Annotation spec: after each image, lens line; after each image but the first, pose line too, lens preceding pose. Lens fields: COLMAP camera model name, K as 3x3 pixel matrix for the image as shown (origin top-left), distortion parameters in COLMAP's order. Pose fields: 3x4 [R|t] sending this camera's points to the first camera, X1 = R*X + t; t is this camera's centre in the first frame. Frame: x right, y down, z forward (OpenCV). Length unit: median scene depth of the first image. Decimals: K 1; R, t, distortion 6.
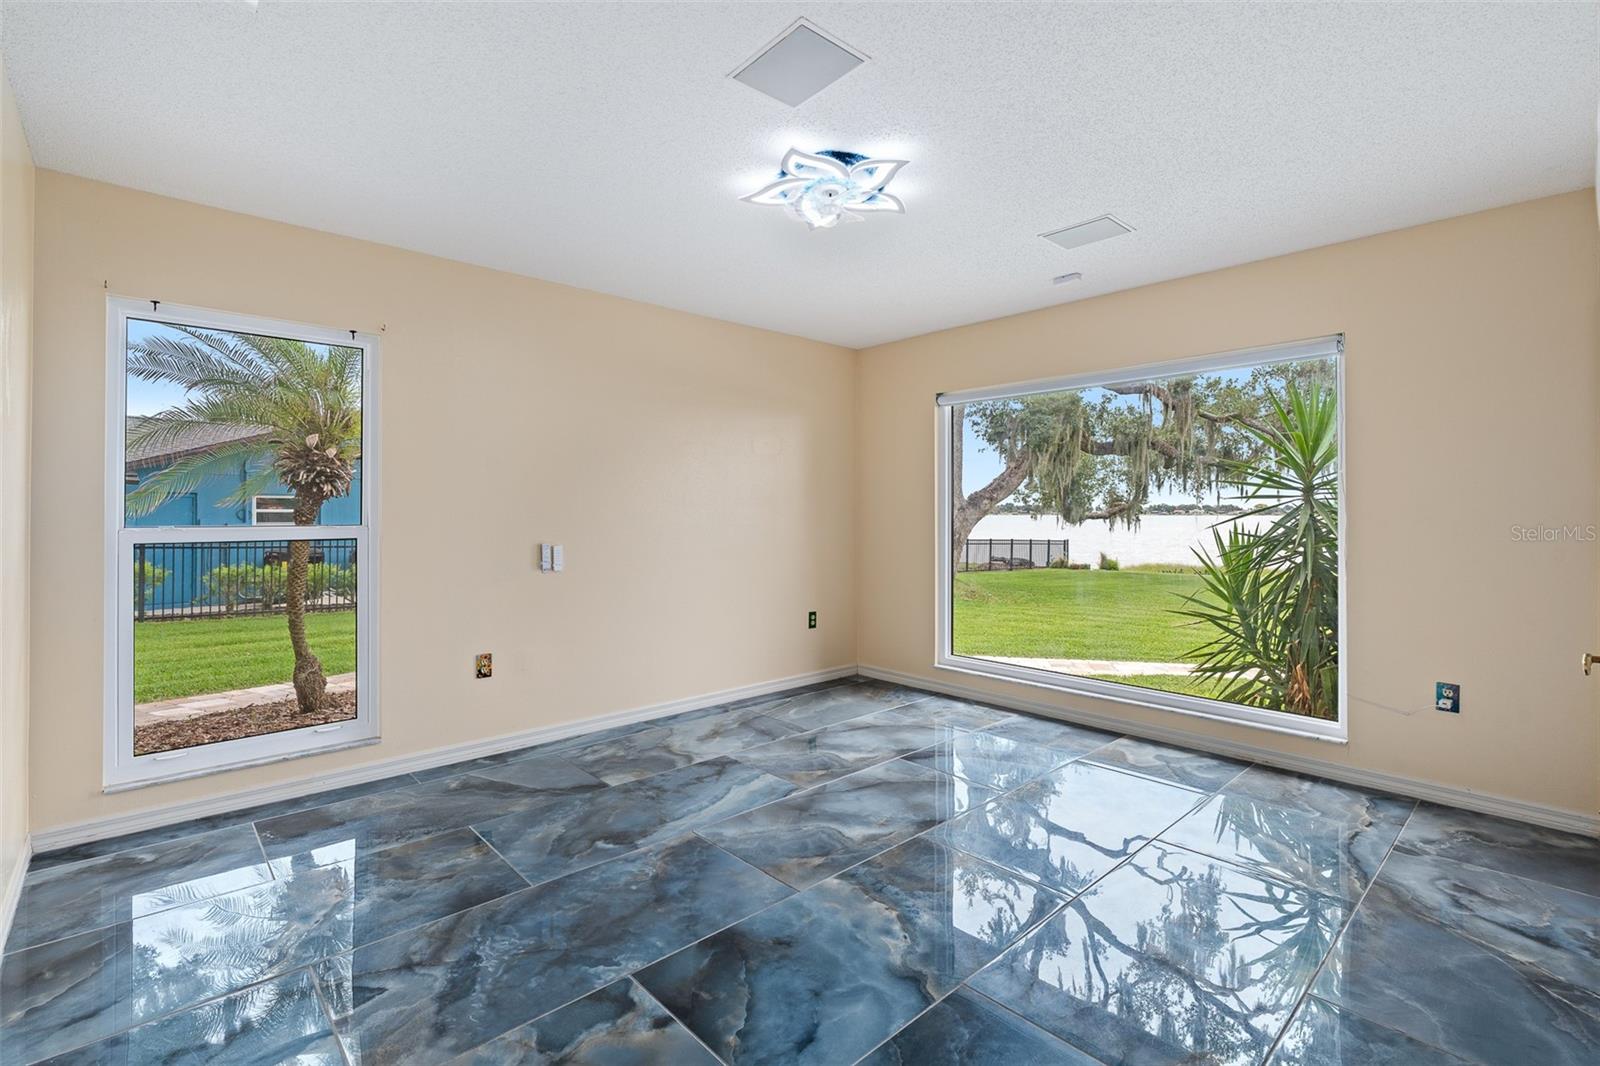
lens RADIAL K [[723.0, 0, 799.9], [0, 723.0, 520.8], [0, 0, 1]] dist [-0.004474, 0.000110]
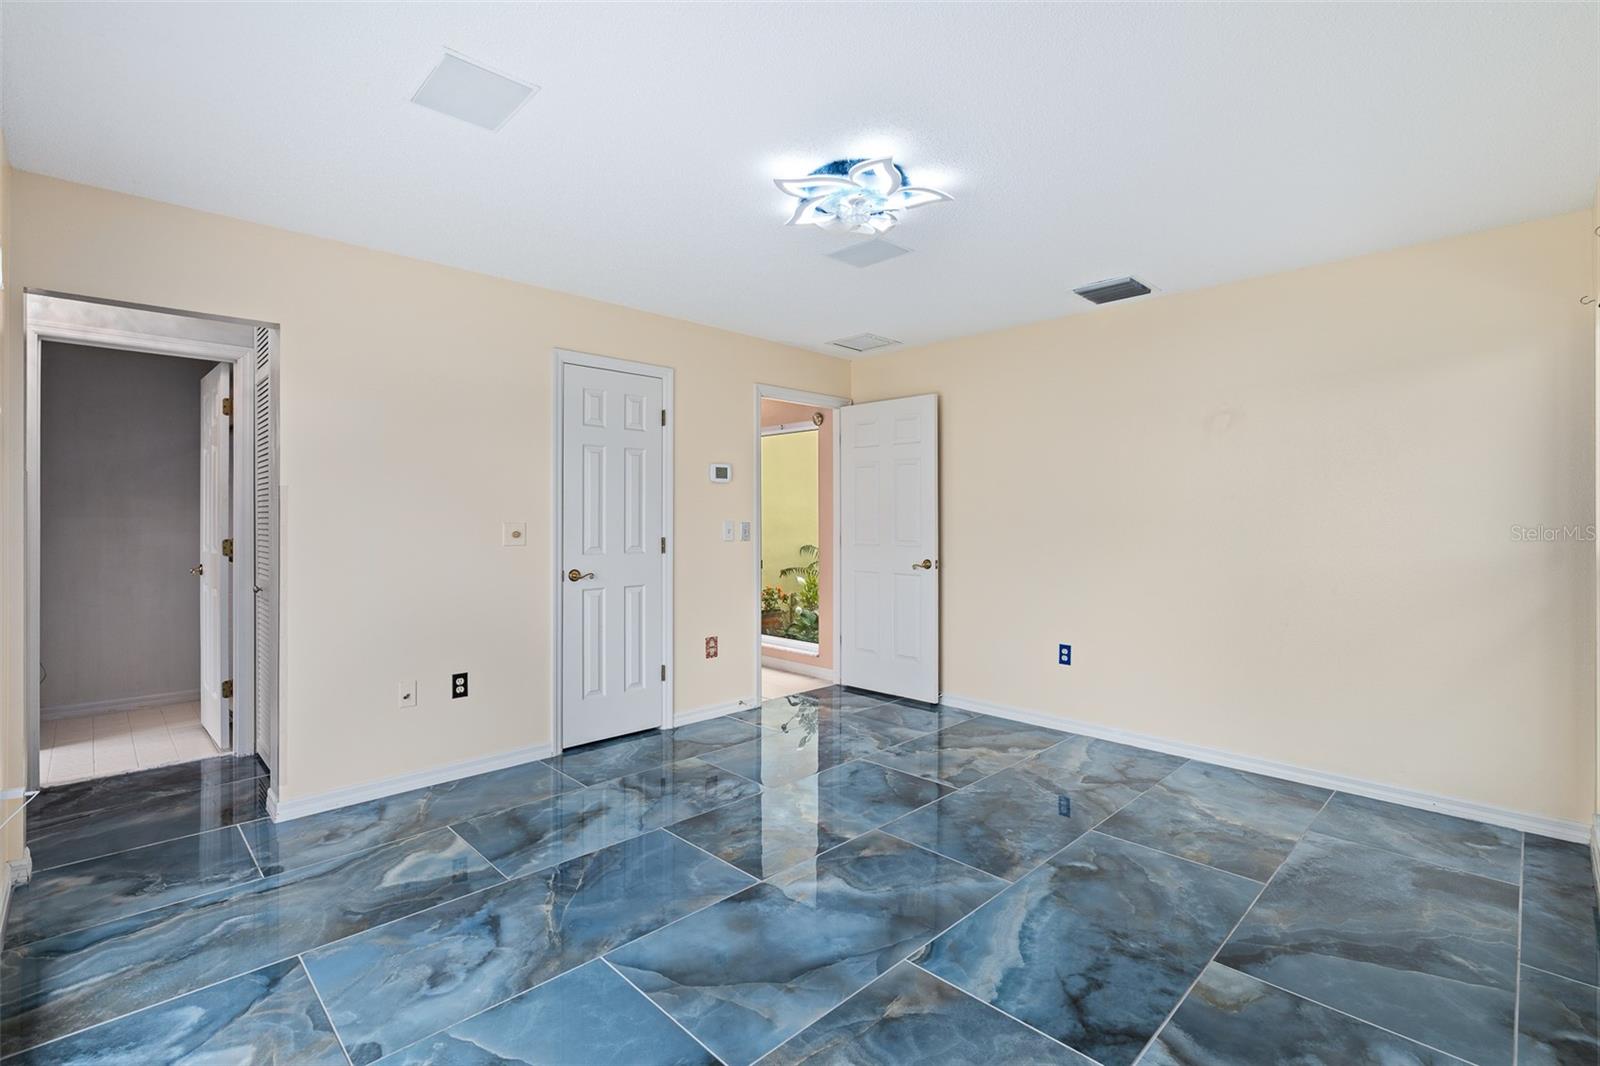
lens RADIAL K [[723.0, 0, 799.5], [0, 723.0, 523.8], [0, 0, 1]] dist [-0.004474, 0.000110]
pose [[-0.999520, -0.001750, -0.030915, 0.149459], [-0.002265, 0.999859, 0.016632, -0.034254], [0.030882, 0.016694, -0.999384, 1.949608]]
